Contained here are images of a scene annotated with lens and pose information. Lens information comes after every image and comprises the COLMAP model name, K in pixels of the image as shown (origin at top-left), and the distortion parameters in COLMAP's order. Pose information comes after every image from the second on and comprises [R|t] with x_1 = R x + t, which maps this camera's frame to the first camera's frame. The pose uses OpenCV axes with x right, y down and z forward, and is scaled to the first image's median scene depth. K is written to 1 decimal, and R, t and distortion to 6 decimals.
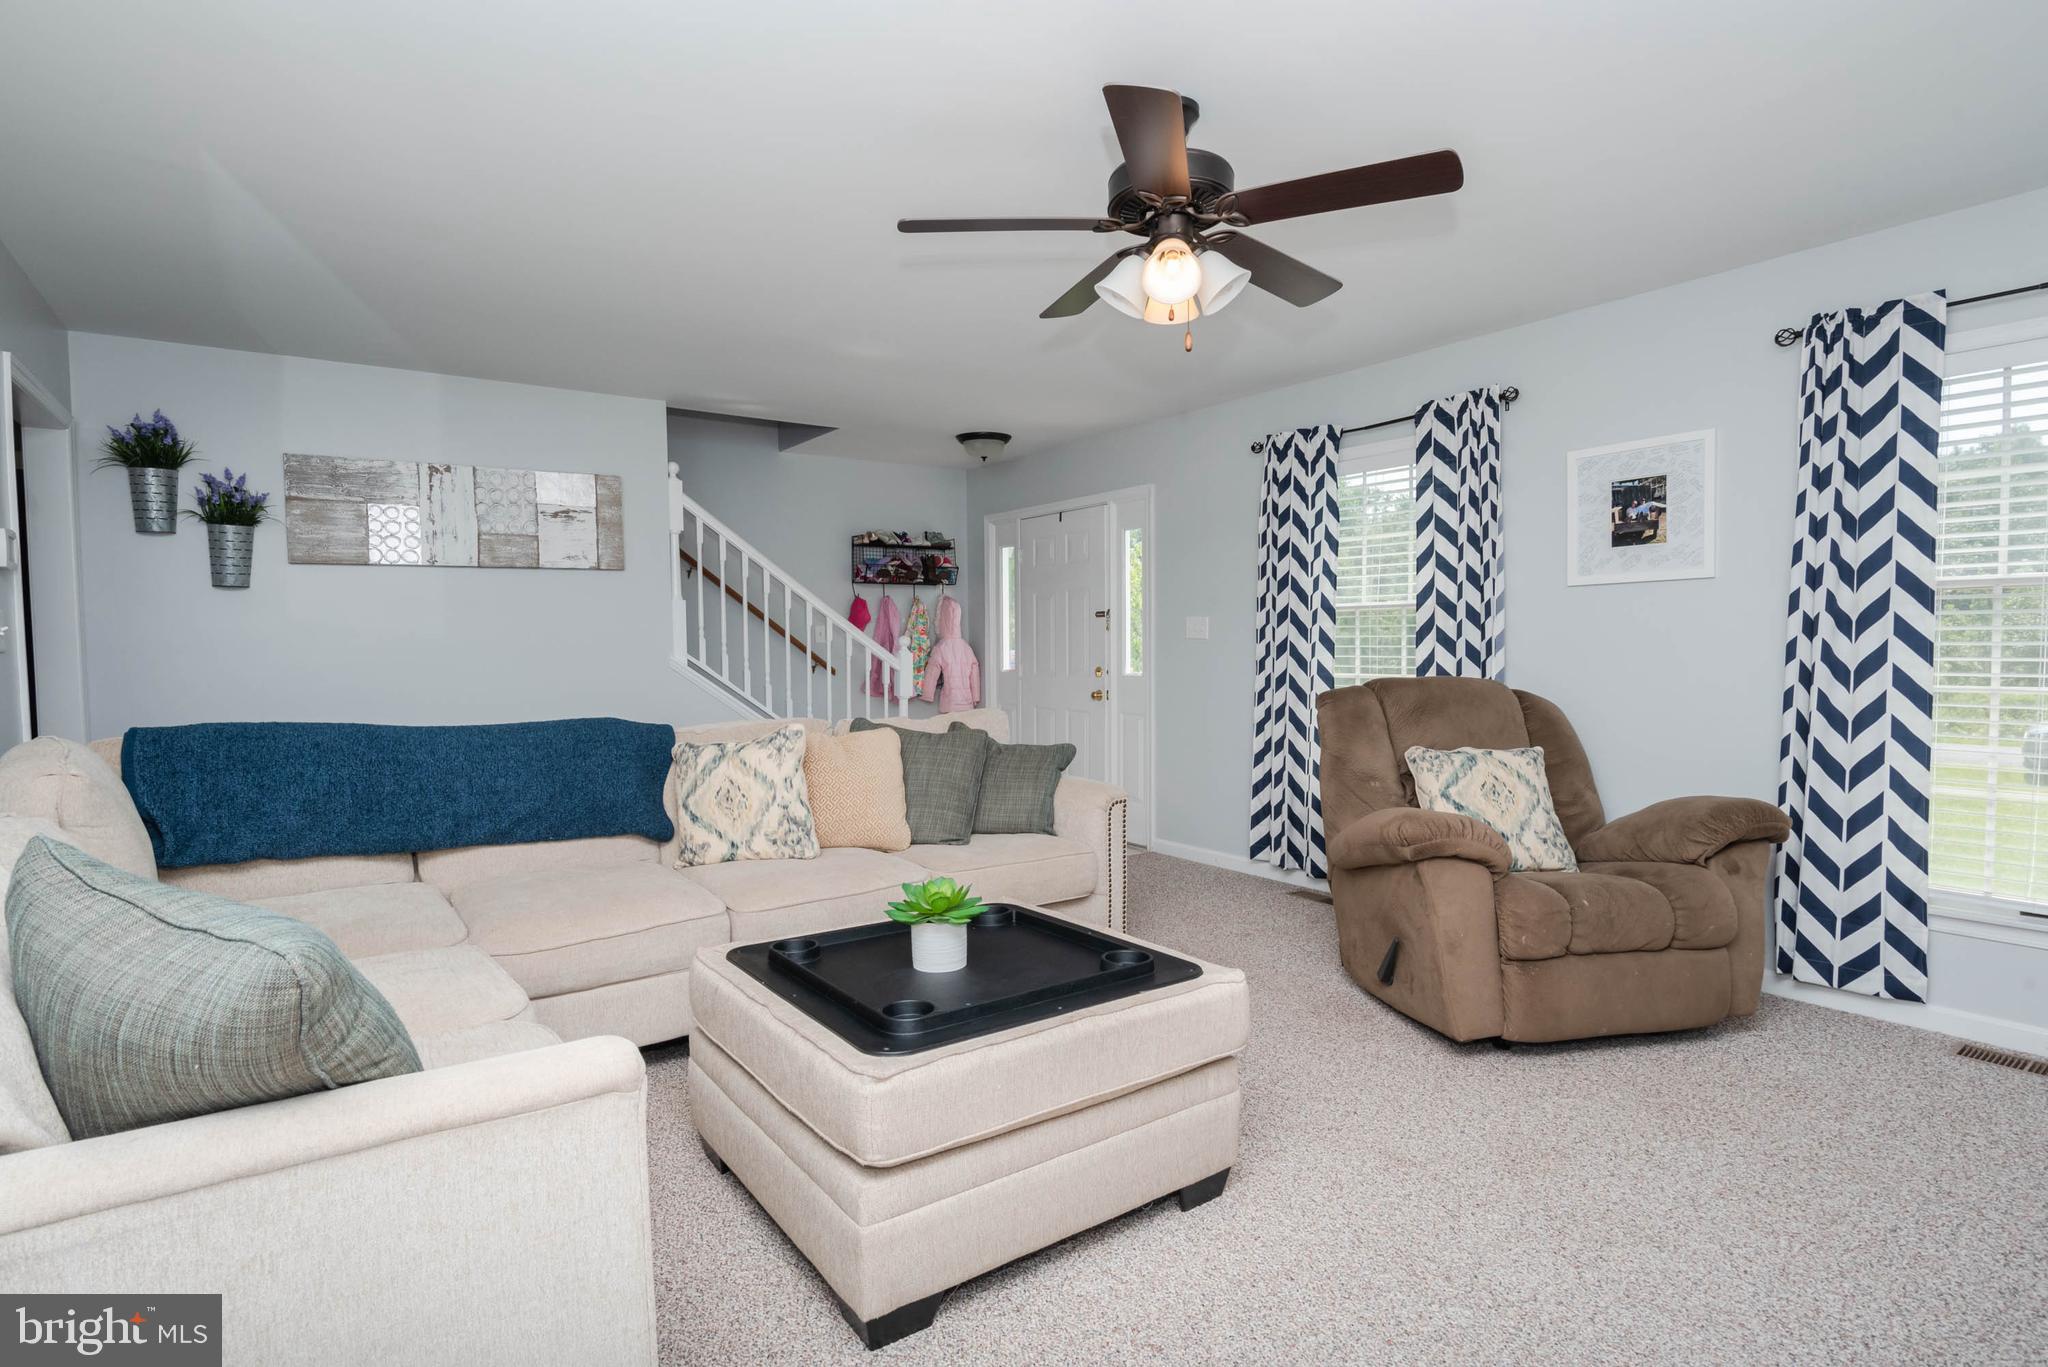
lens RADIAL K [[996.5, 0, 1016.9], [0, 996.5, 686.9], [0, 0, 1]] dist [-0.017948, -0.000888]
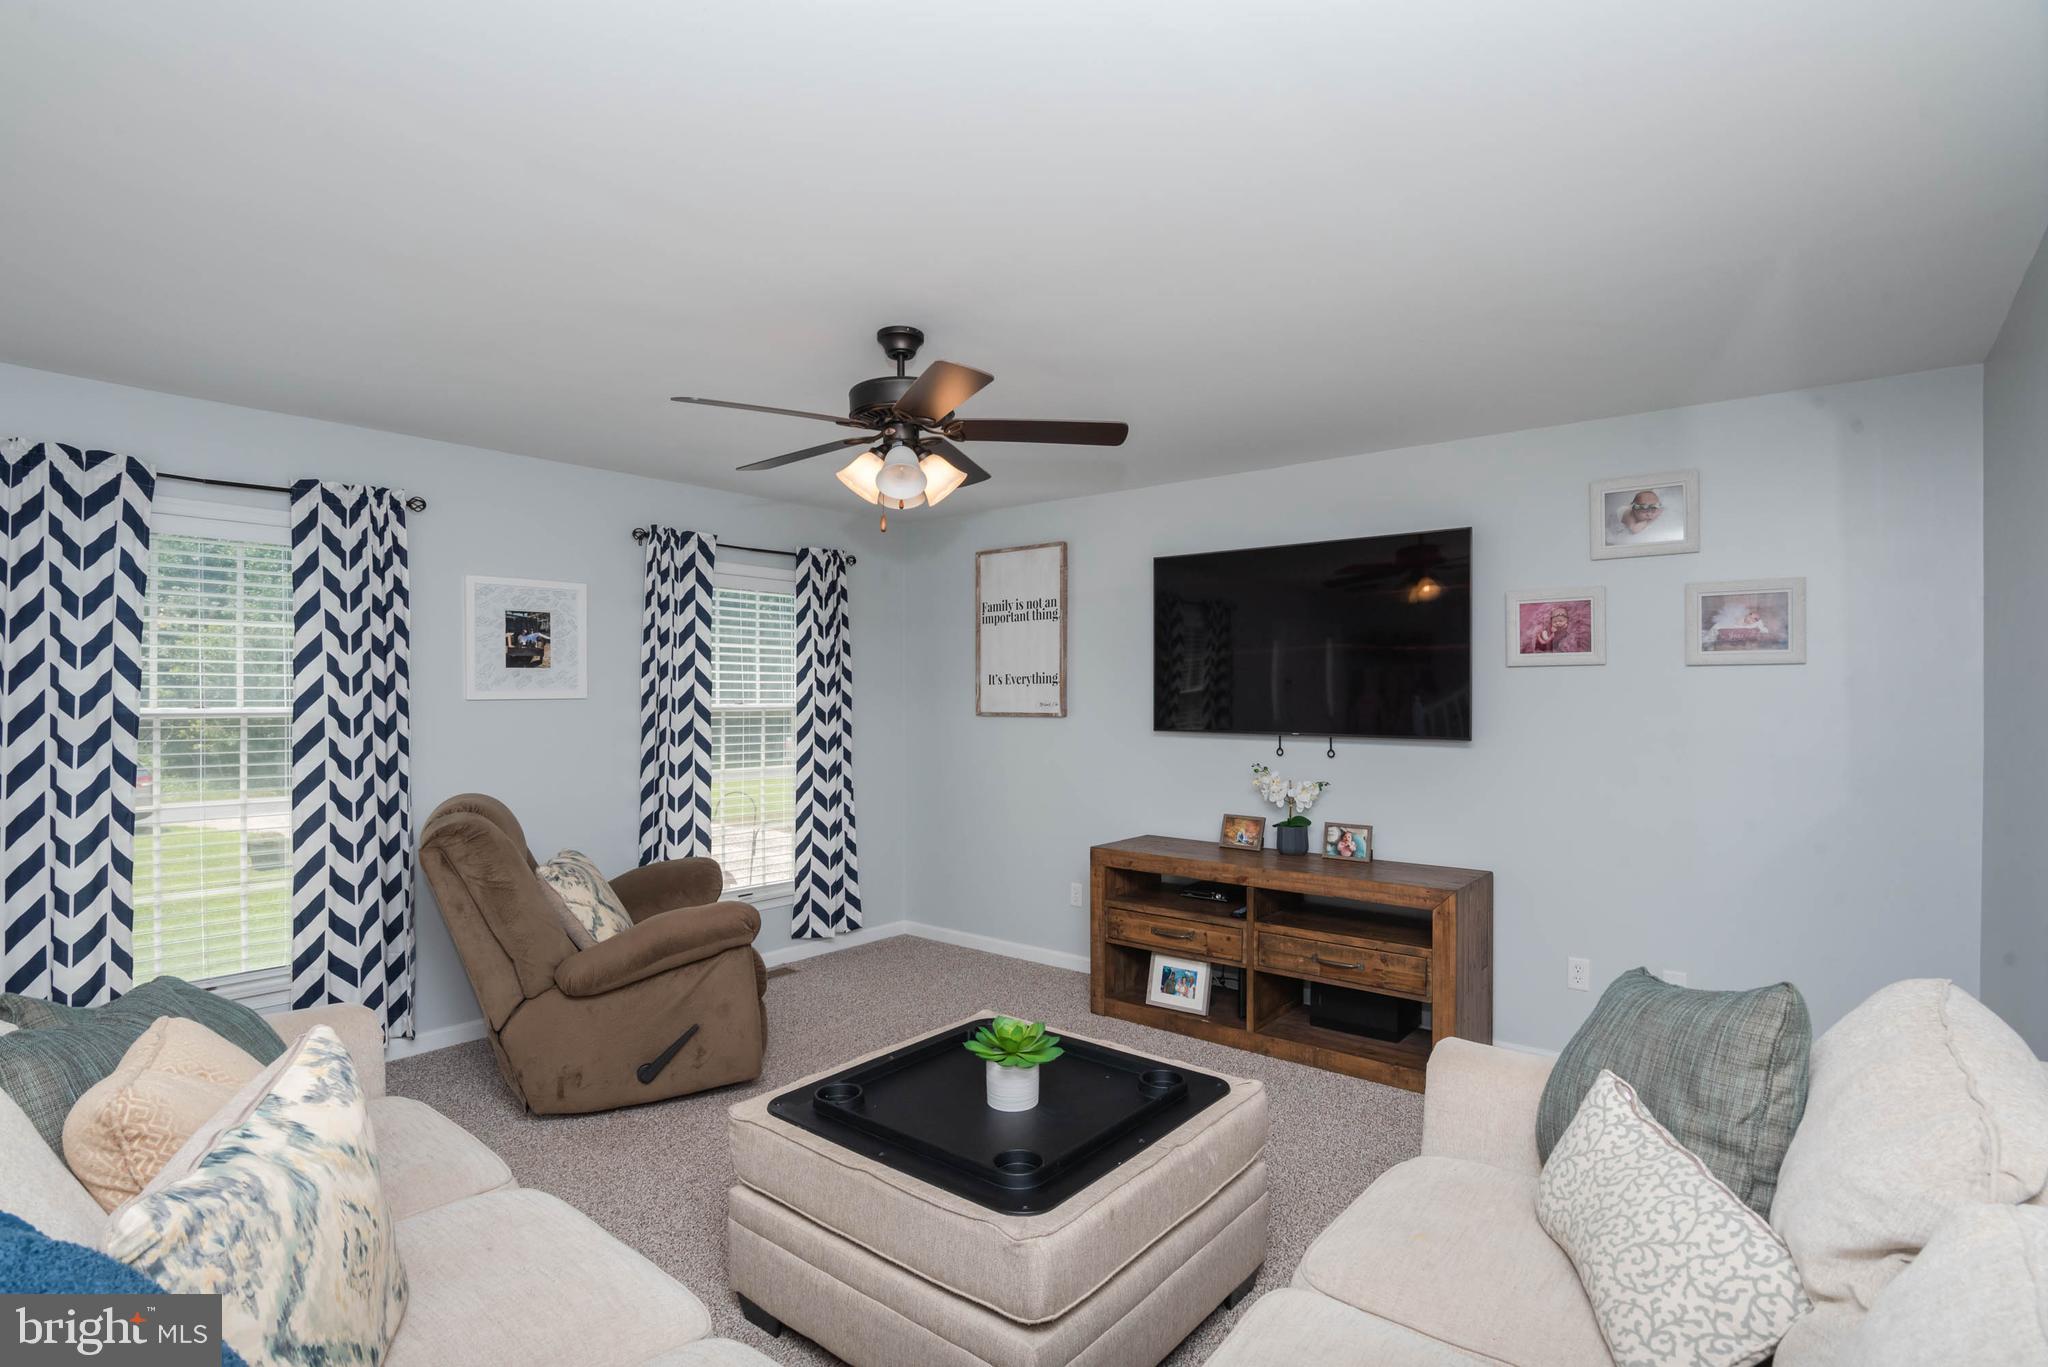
lens RADIAL K [[996.5, 0, 1016.9], [0, 996.5, 686.9], [0, 0, 1]] dist [-0.017948, -0.000888]
pose [[-0.315840, 0.006461, 0.948791, -0.671415], [0.048452, 0.998782, 0.009328, -0.103057], [-0.947575, 0.048917, -0.315768, 0.819045]]
